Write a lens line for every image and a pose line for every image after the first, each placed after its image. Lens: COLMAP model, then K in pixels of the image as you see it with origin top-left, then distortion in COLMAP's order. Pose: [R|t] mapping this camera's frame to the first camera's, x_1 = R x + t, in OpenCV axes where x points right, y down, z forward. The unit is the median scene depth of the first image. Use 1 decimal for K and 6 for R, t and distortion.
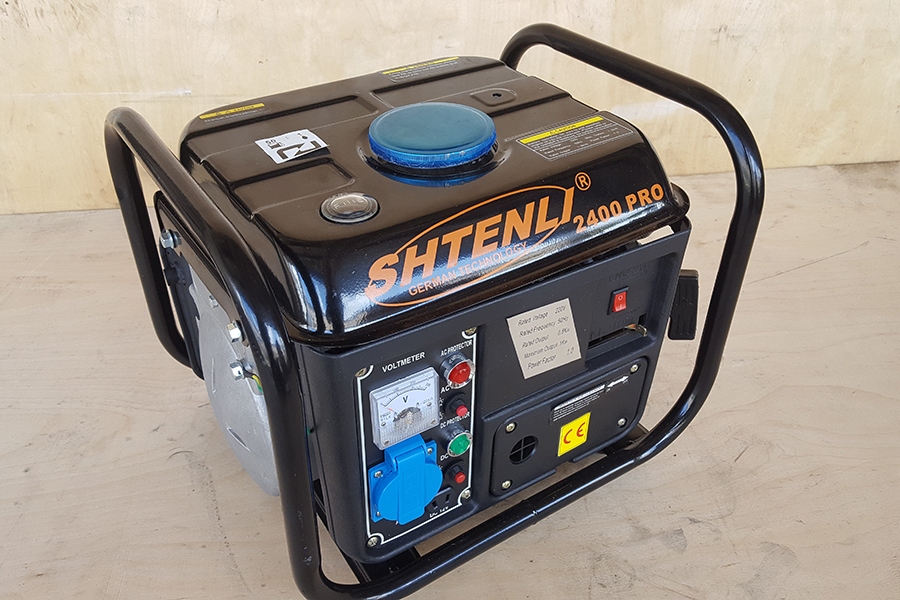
lens RADIAL K [[798.5, 0, 450.0], [0, 798.5, 300.0], [0, 0, 1]] dist [0.082325, -0.145431]
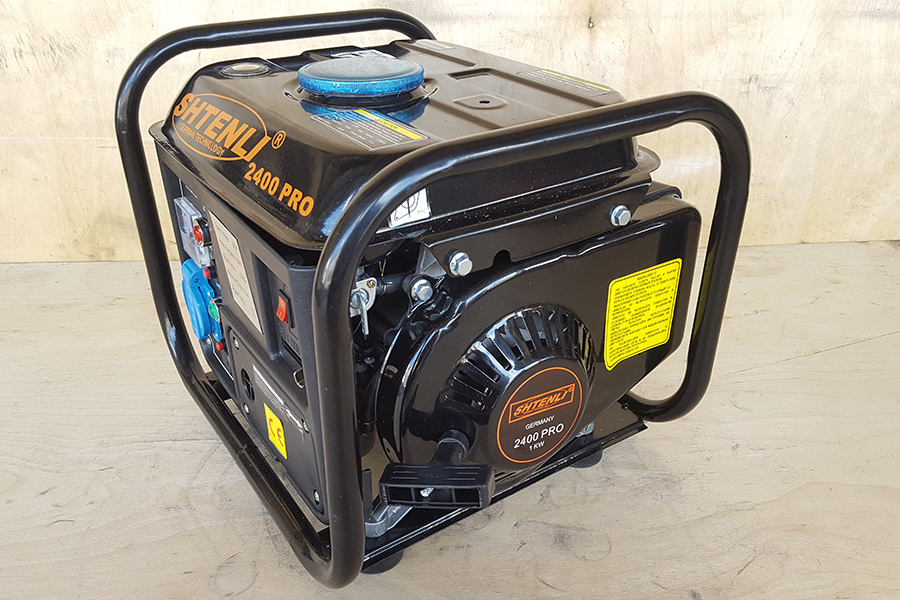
lens RADIAL K [[800.2, 0, 455.0], [0, 800.2, 303.3], [0, 0, 1]] dist [0.058234, -0.099576]
pose [[0.994842, 0.031114, -0.096546, 0.108194], [-0.042991, 0.991414, -0.123494, 0.035723], [0.091874, 0.127008, 0.987638, 0.125638]]
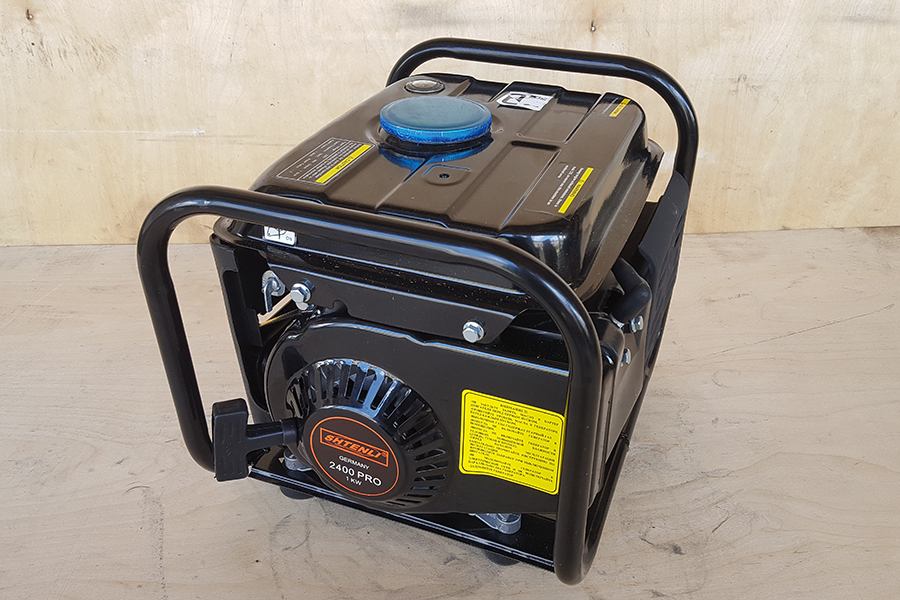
lens RADIAL K [[795.9, 0, 454.6], [0, 795.9, 300.0], [0, 0, 1]] dist [0.099815, -0.168988]
pose [[0.995340, 0.037655, -0.088774, 0.094457], [-0.043037, 0.997300, -0.059509, 0.001804], [0.086294, 0.063052, 0.994272, 0.025542]]
